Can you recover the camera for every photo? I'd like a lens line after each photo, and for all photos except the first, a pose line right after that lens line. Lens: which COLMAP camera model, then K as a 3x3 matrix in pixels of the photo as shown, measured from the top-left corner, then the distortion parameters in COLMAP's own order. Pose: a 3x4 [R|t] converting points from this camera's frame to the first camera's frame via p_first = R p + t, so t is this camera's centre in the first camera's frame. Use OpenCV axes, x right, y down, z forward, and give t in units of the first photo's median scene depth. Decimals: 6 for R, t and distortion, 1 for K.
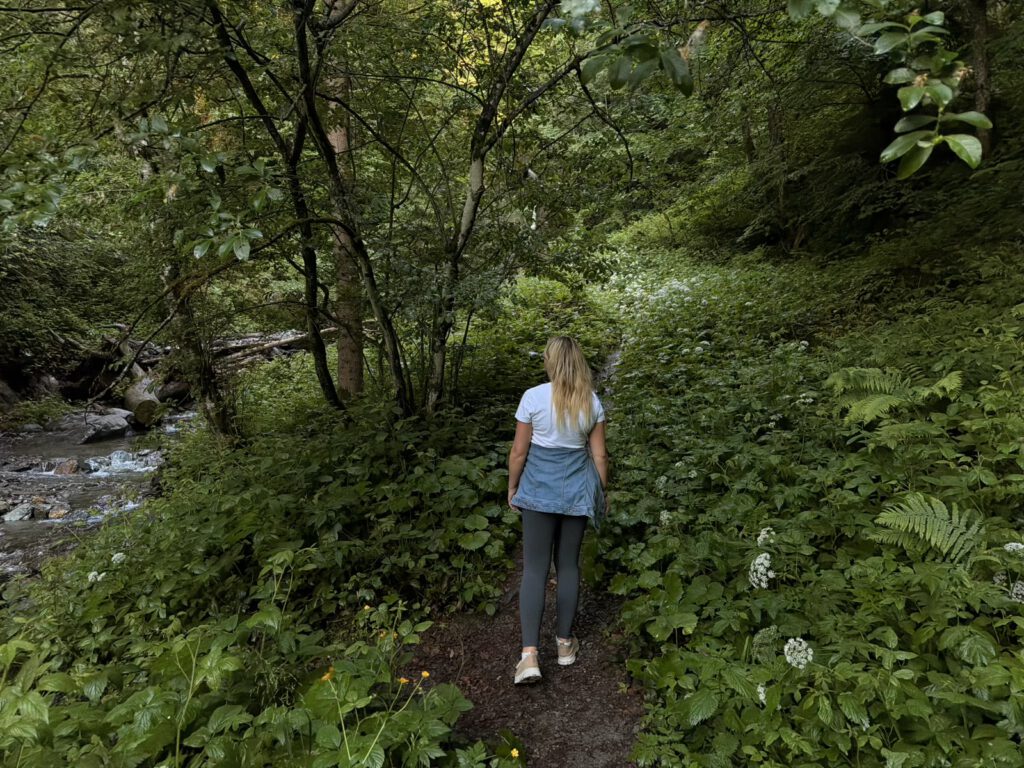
lens RADIAL K [[713.9, 0, 534.4], [0, 713.9, 353.6], [0, 0, 1]] dist [0.075592, -0.085645]
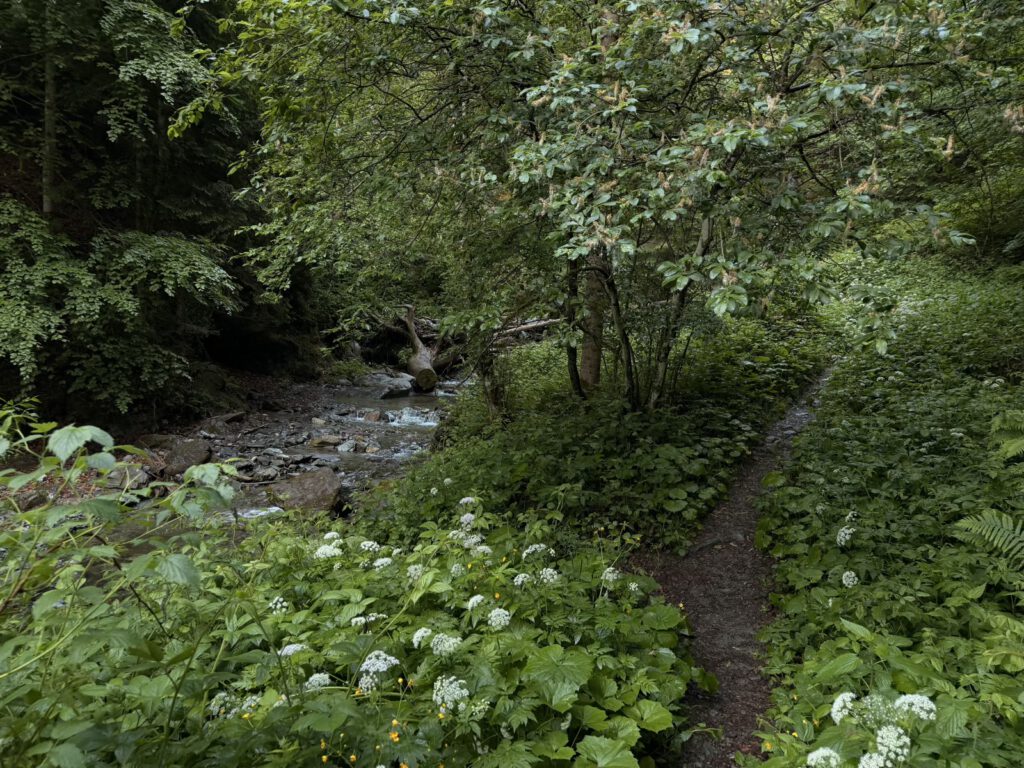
lens RADIAL K [[713.9, 0, 513.4], [0, 713.9, 385.4], [0, 0, 1]] dist [0.075592, -0.085645]
pose [[0.938583, 0.092256, -0.332493, 0.046560], [-0.069464, 0.994386, 0.079821, -0.045207], [0.337990, -0.051822, 0.939722, -0.297276]]
